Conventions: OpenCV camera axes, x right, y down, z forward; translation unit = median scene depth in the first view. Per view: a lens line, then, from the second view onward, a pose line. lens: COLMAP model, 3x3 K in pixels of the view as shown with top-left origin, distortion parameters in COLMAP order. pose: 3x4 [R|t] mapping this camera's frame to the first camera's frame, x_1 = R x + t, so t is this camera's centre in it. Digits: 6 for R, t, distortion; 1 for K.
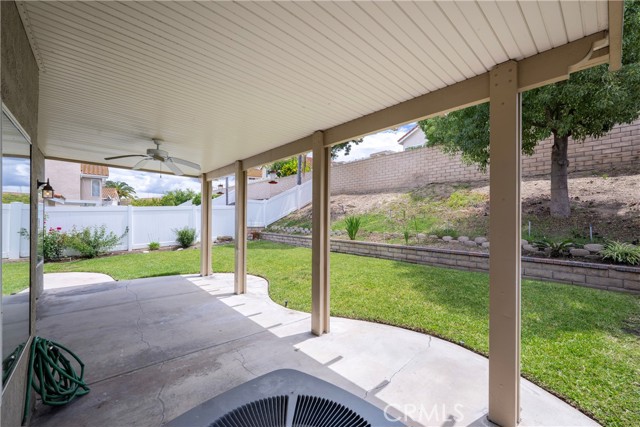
lens RADIAL K [[256.2, 0, 317.9], [0, 256.2, 216.6], [0, 0, 1]] dist [-0.001591, -0.000088]
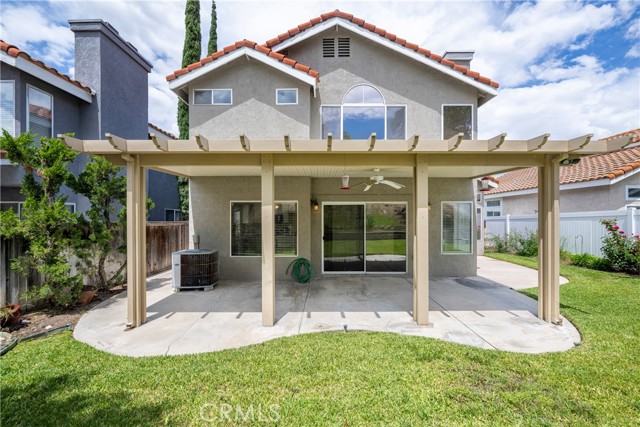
lens RADIAL K [[256.2, 0, 317.9], [0, 256.2, 216.6], [0, 0, 1]] dist [-0.001591, -0.000088]
pose [[-0.659230, -0.001542, -0.751940, 0.354772], [0.002750, 0.999986, -0.004461, -0.017099], [0.751936, -0.005008, -0.659217, 0.914311]]
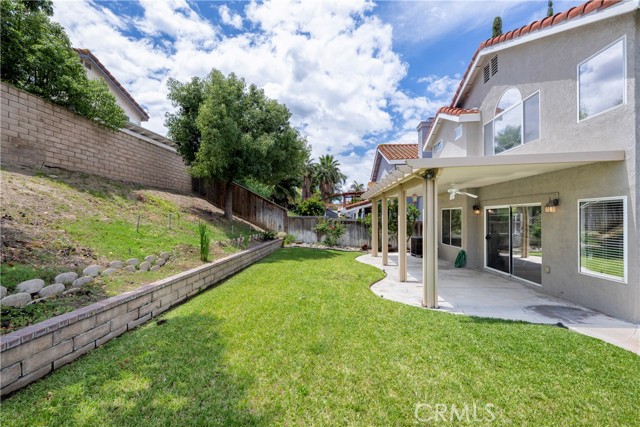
lens RADIAL K [[259.9, 0, 320.2], [0, 259.9, 217.1], [0, 0, 1]] dist [0.002402, 0.000307]
pose [[-0.704995, -0.001533, 0.709211, -0.691546], [-0.004620, 0.999986, -0.002430, -0.024683], [-0.709197, -0.004990, -0.704993, 1.626553]]
